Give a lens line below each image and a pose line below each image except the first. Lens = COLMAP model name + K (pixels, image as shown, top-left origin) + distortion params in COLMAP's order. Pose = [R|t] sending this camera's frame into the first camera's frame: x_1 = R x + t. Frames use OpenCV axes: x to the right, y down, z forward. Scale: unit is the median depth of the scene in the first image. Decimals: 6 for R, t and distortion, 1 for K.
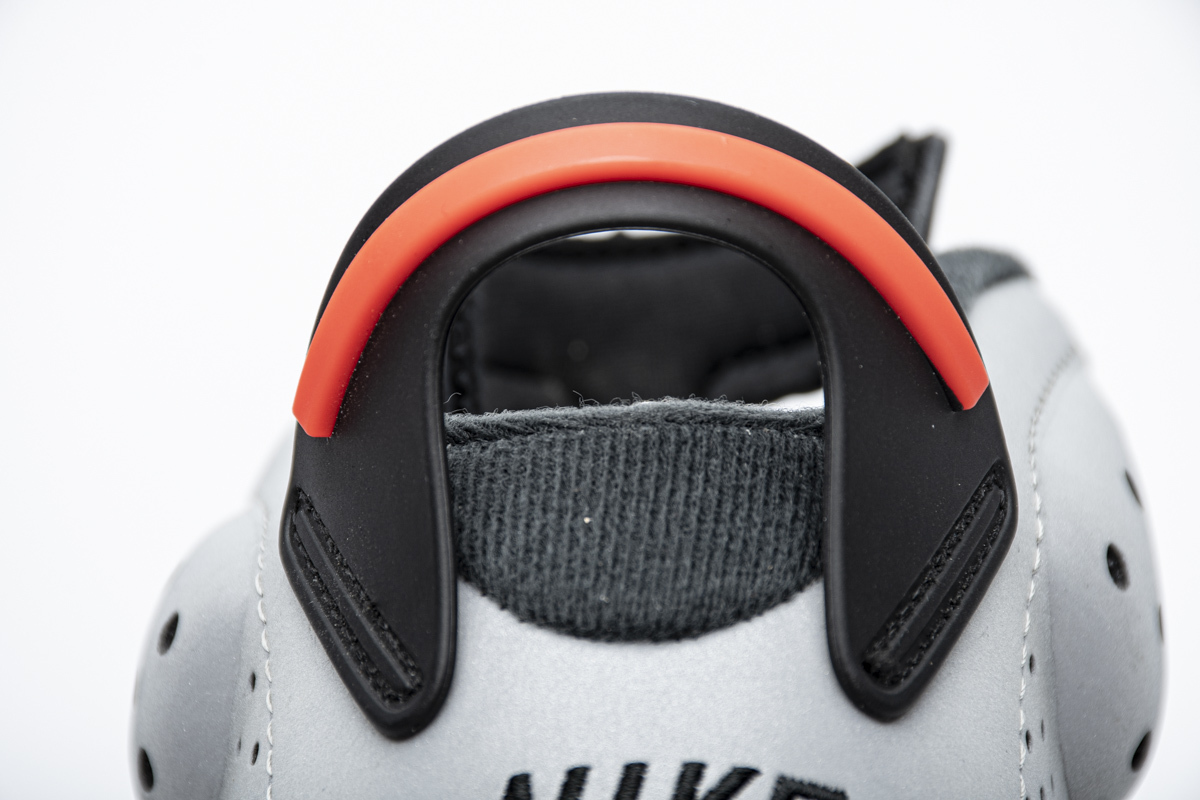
lens RADIAL K [[7280.4, 0, 601.3], [0, 7280.4, 400.3], [0, 0, 1]] dist [3.532984, 0.000000]
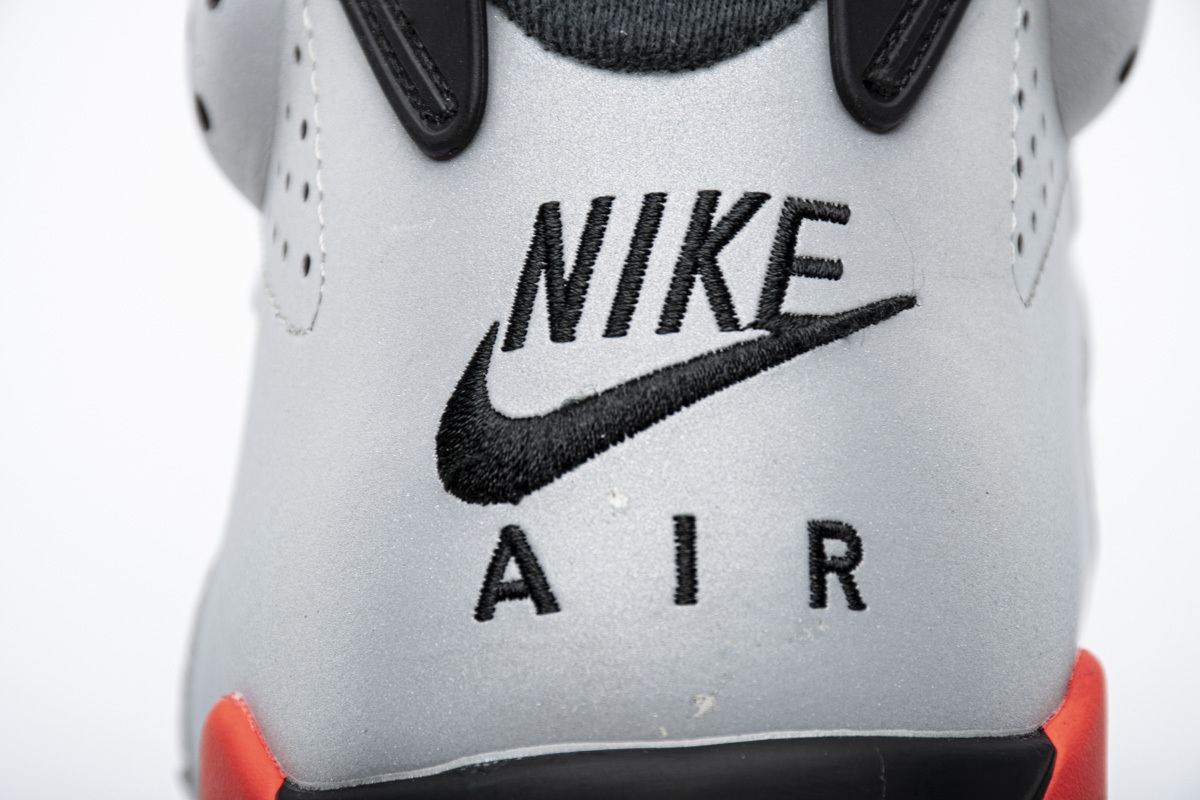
lens RADIAL K [[7280.4, 0, 598.8], [0, 7280.4, 400.0], [0, 0, 1]] dist [3.532984, 0.000000]
pose [[0.999719, -0.022875, -0.006191, 0.002207], [0.023540, 0.988659, 0.148318, -0.079059], [0.002728, -0.148422, 0.988920, -0.076104]]
